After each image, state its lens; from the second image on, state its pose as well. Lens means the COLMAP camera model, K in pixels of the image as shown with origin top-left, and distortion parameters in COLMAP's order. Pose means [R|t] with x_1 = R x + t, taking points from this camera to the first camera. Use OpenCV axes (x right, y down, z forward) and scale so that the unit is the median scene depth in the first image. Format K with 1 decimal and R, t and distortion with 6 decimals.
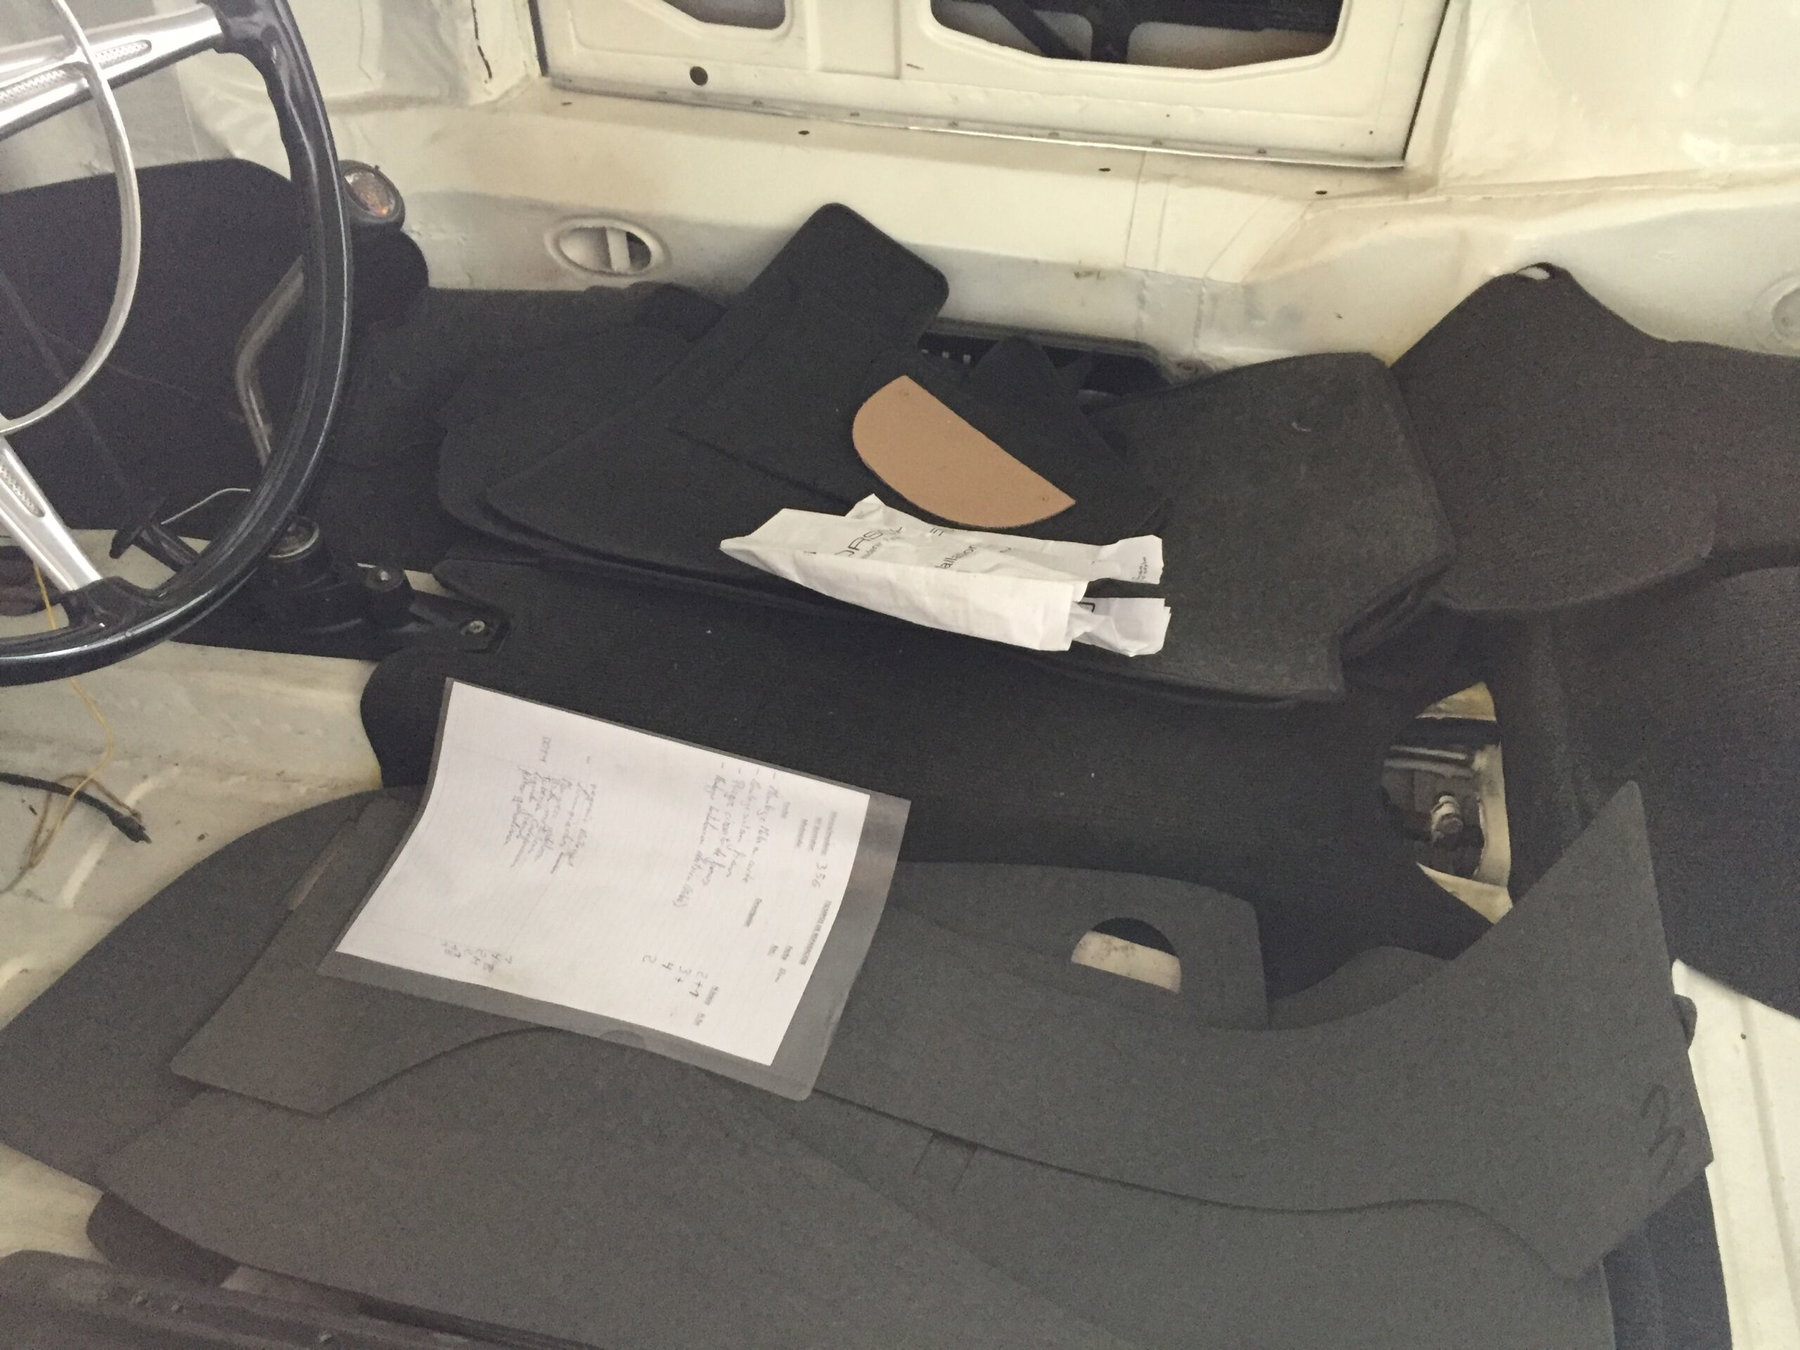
lens RADIAL K [[1674.1, 0, 900.0], [0, 1674.1, 675.0], [0, 0, 1]] dist [0.083691, -0.171647]
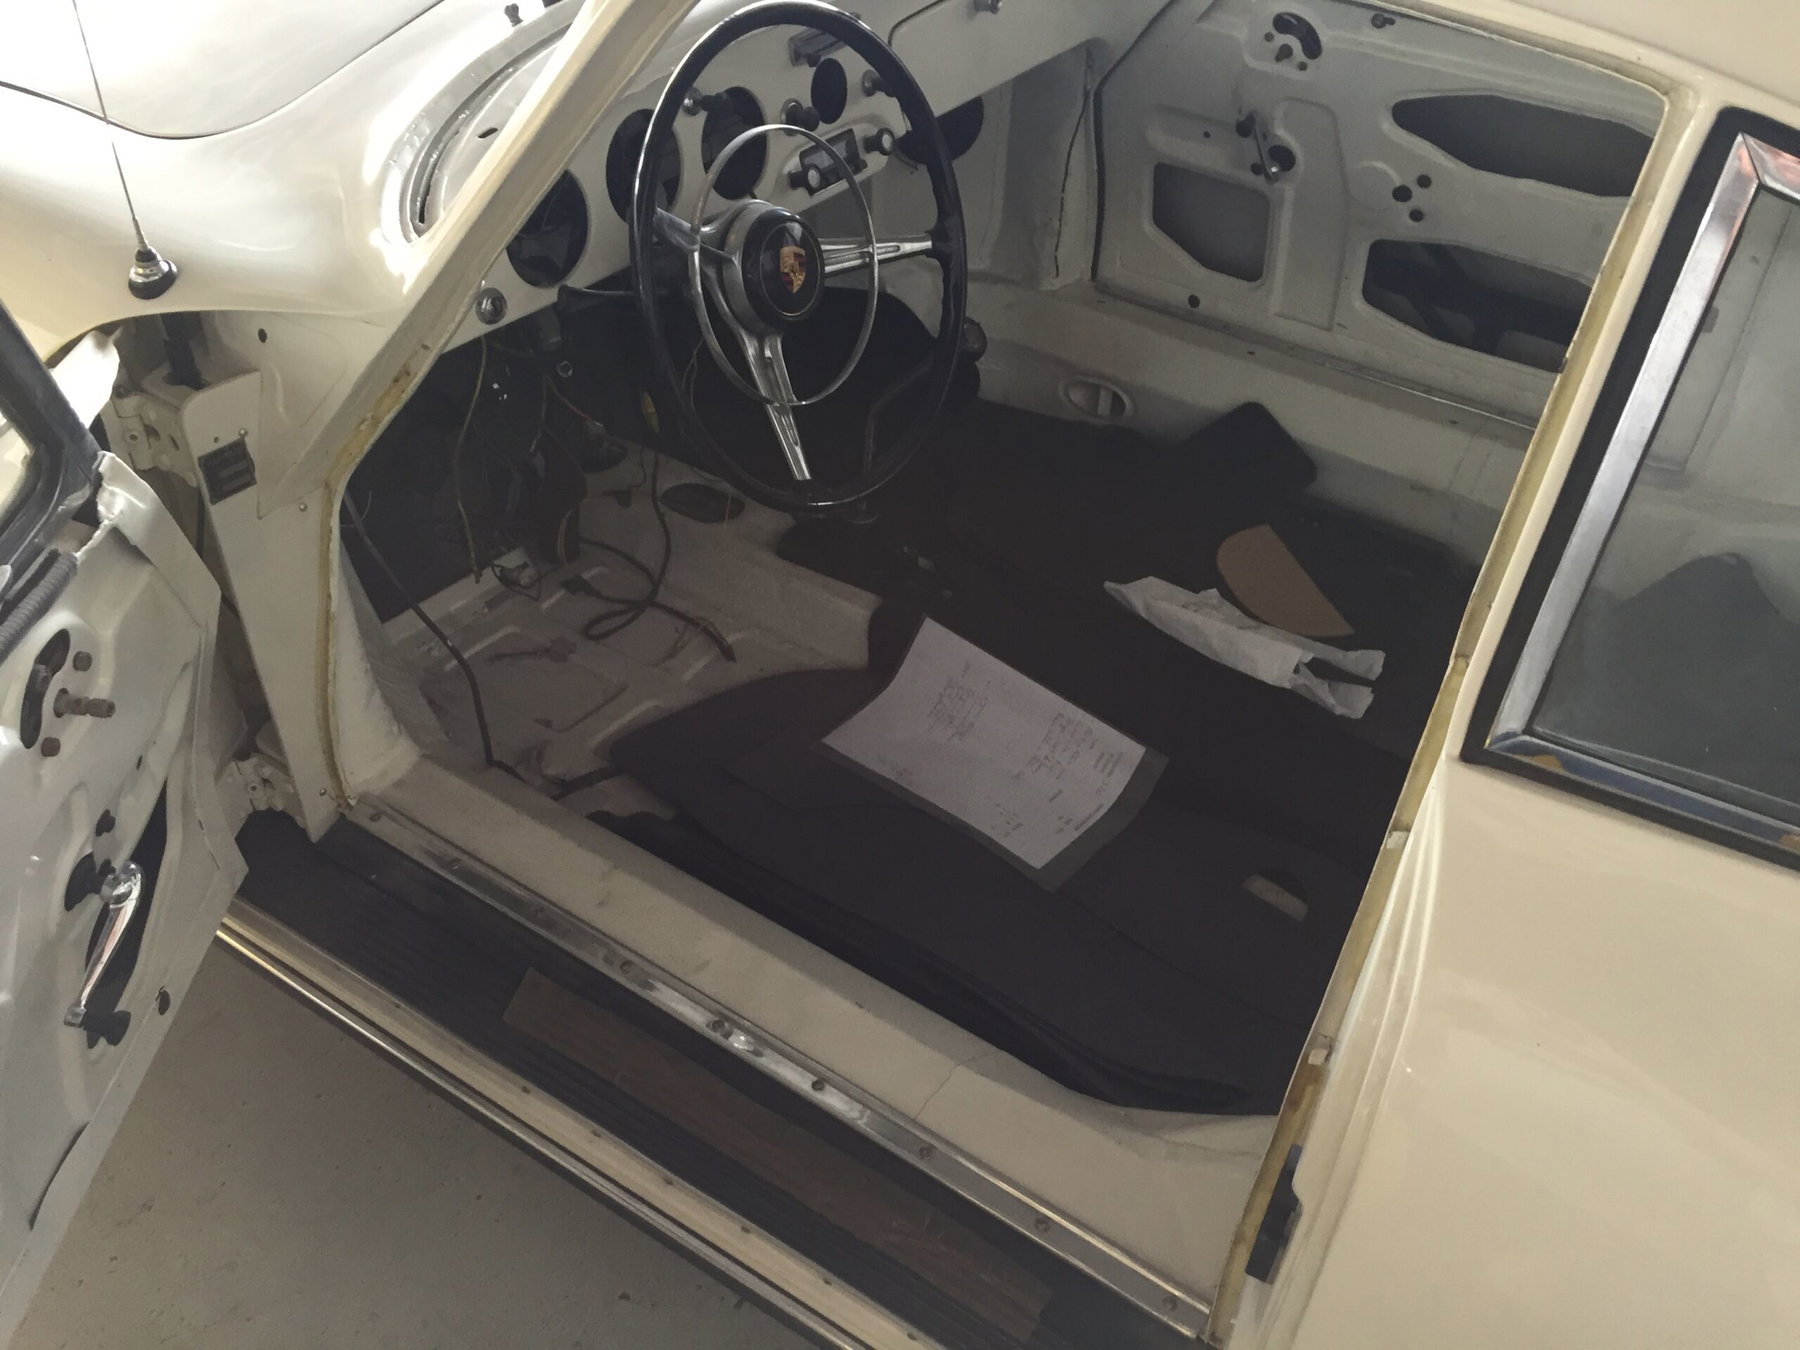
lens RADIAL K [[1539.8, 0, 900.0], [0, 1539.8, 675.0], [0, 0, 1]] dist [0.078870, -0.125895]
pose [[0.926502, 0.268167, -0.263972, 0.122104], [-0.290049, 0.955858, -0.046981, 0.128699], [0.239721, 0.120093, 0.963385, -0.444745]]
